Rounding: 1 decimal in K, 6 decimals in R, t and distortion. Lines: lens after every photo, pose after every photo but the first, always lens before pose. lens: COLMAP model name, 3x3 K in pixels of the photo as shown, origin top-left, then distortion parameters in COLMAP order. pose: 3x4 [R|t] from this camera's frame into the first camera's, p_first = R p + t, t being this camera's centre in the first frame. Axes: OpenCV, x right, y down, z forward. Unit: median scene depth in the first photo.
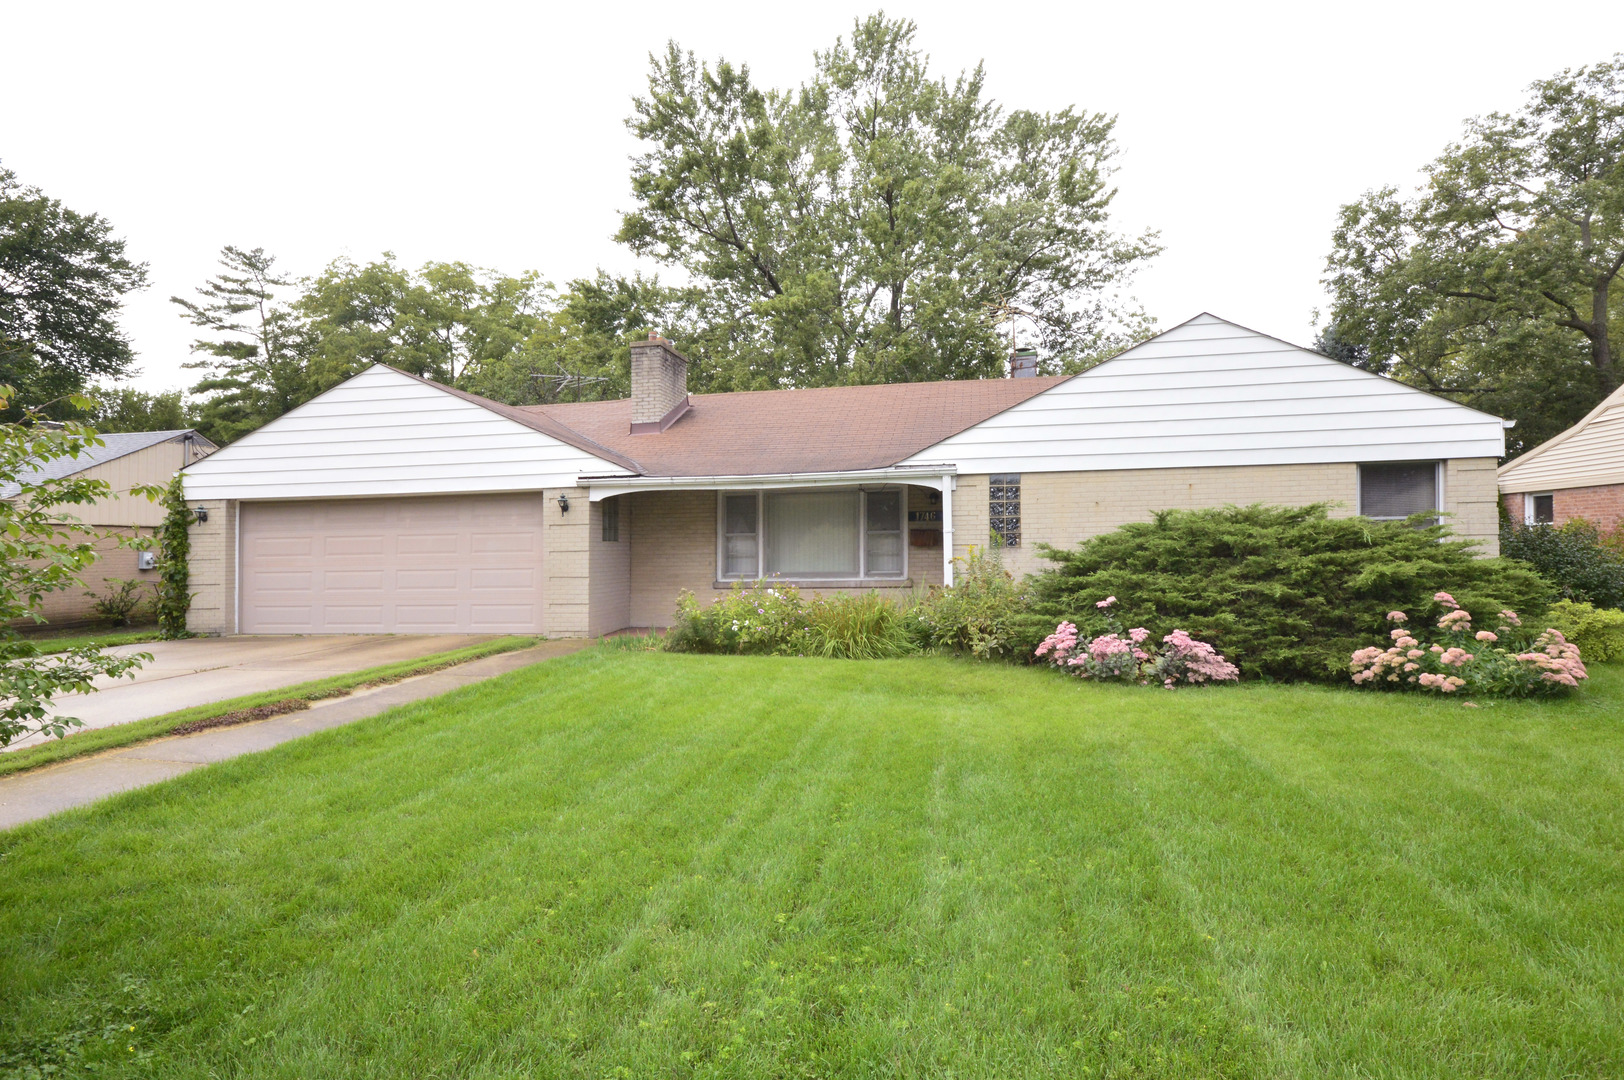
lens RADIAL K [[890.7, 0, 812.0], [0, 890.7, 530.5], [0, 0, 1]] dist [0.006111, 0.001070]
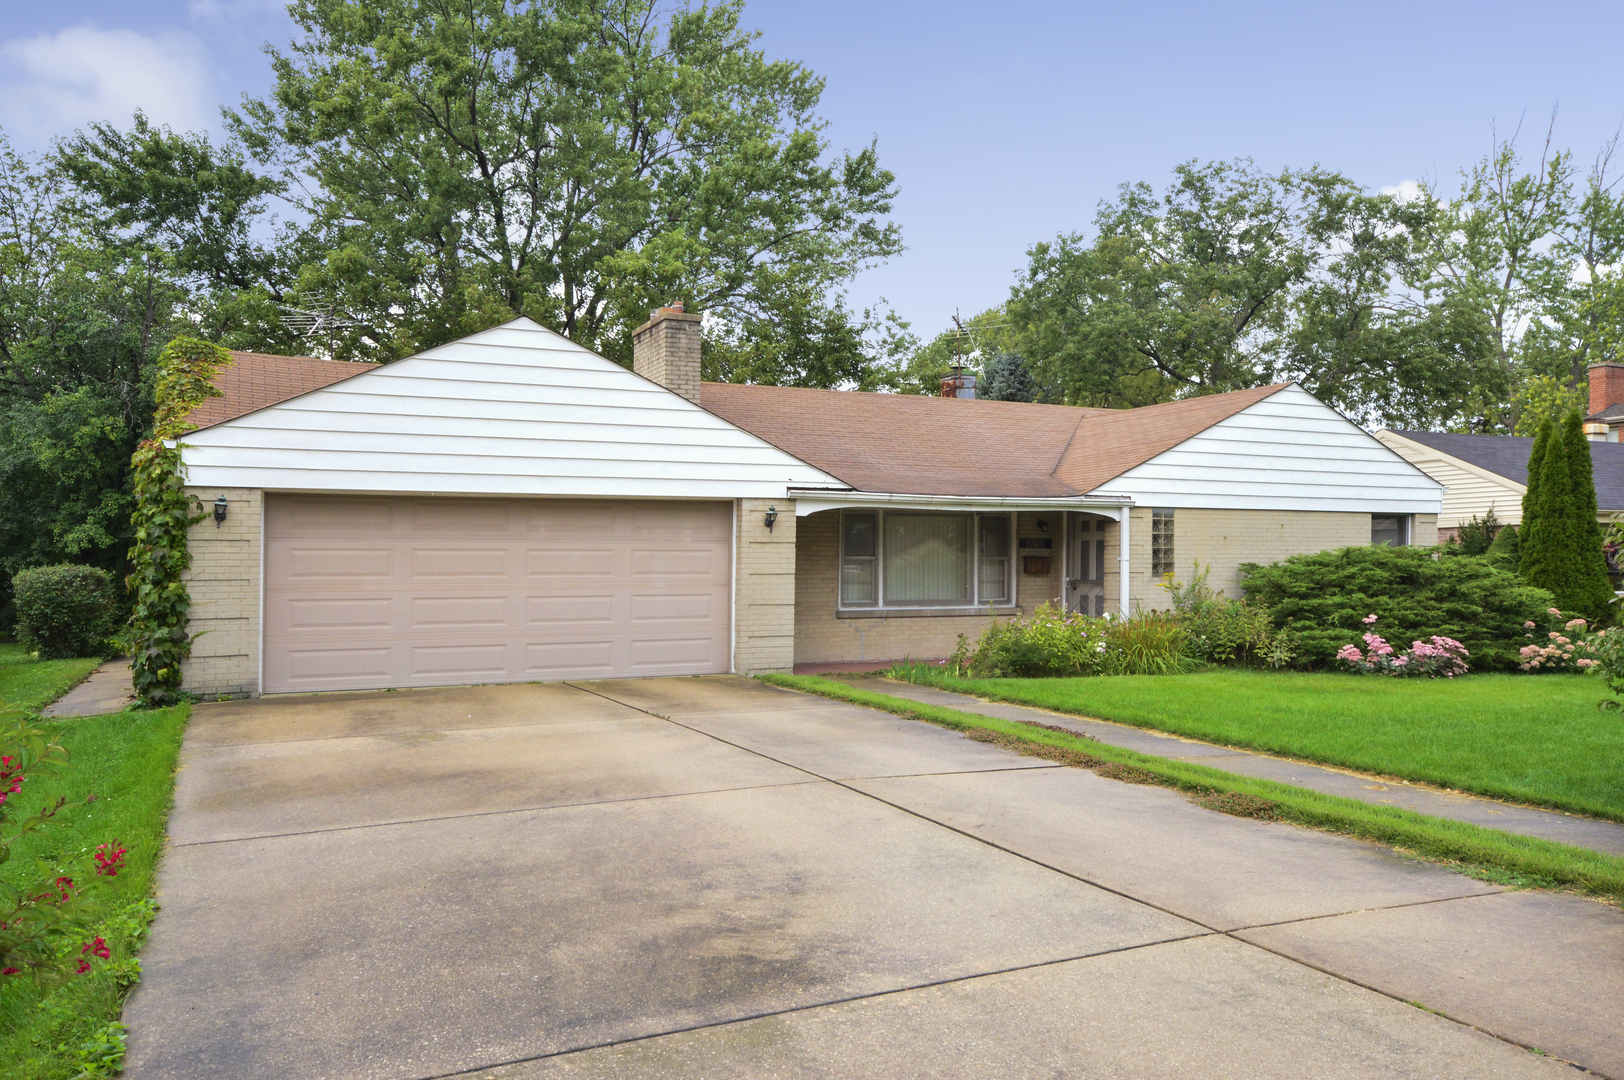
lens RADIAL K [[1257.3, 0, 811.7], [0, 1257.3, 549.0], [0, 0, 1]] dist [0.001028, 0.004772]
pose [[0.803402, 0.024224, 0.594944, -0.956213], [-0.021187, 0.999702, -0.012093, 0.013367], [-0.595060, -0.002890, 0.803676, 0.019708]]
